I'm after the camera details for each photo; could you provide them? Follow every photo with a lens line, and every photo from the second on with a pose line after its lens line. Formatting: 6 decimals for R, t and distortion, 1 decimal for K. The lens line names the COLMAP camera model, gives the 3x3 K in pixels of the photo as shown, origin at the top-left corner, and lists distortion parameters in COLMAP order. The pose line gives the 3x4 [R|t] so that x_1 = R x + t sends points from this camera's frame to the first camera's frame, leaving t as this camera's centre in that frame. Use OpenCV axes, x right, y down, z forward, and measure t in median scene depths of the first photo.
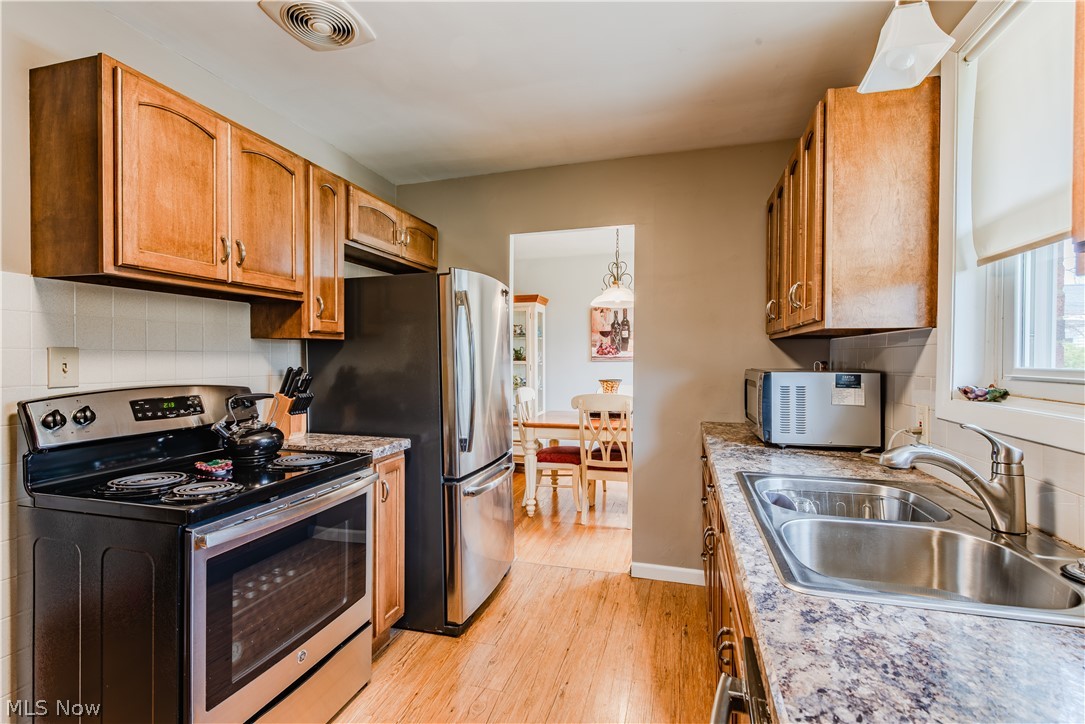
lens RADIAL K [[498.8, 0, 540.4], [0, 498.8, 358.5], [0, 0, 1]] dist [0.001608, 0.000064]
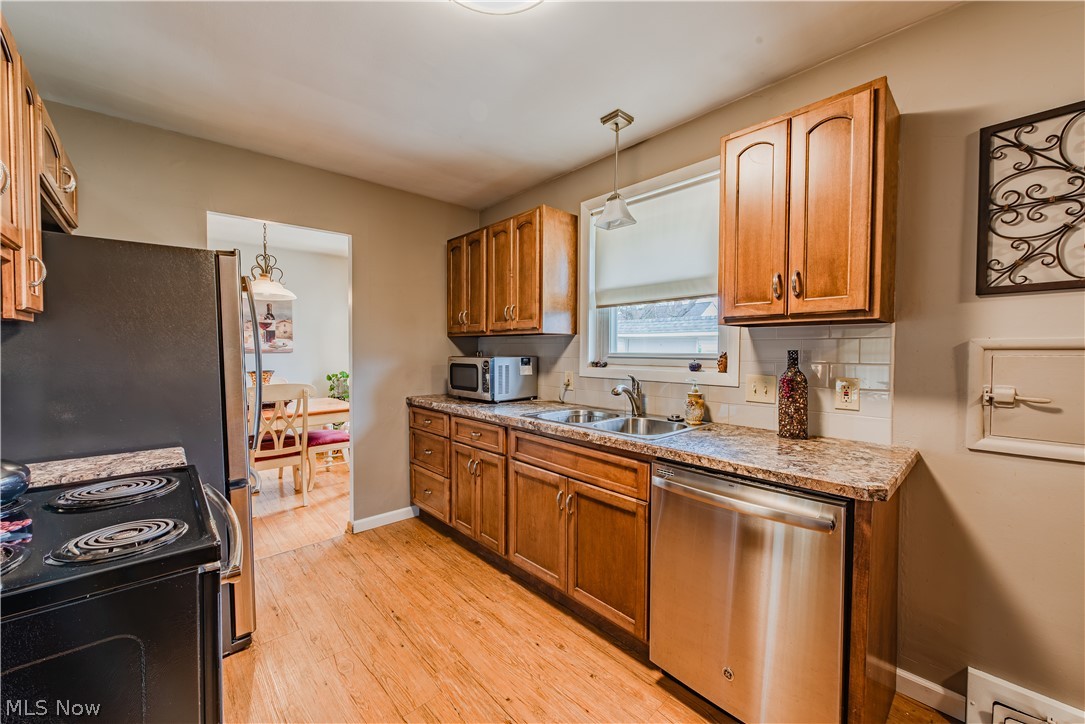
lens RADIAL K [[423.7, 0, 546.8], [0, 423.7, 359.8], [0, 0, 1]] dist [0.001158, 0.000069]
pose [[0.515751, -0.022206, 0.856451, -0.581586], [0.003455, 0.999710, 0.023840, 0.002069], [-0.856731, -0.009337, 0.515678, 0.123702]]
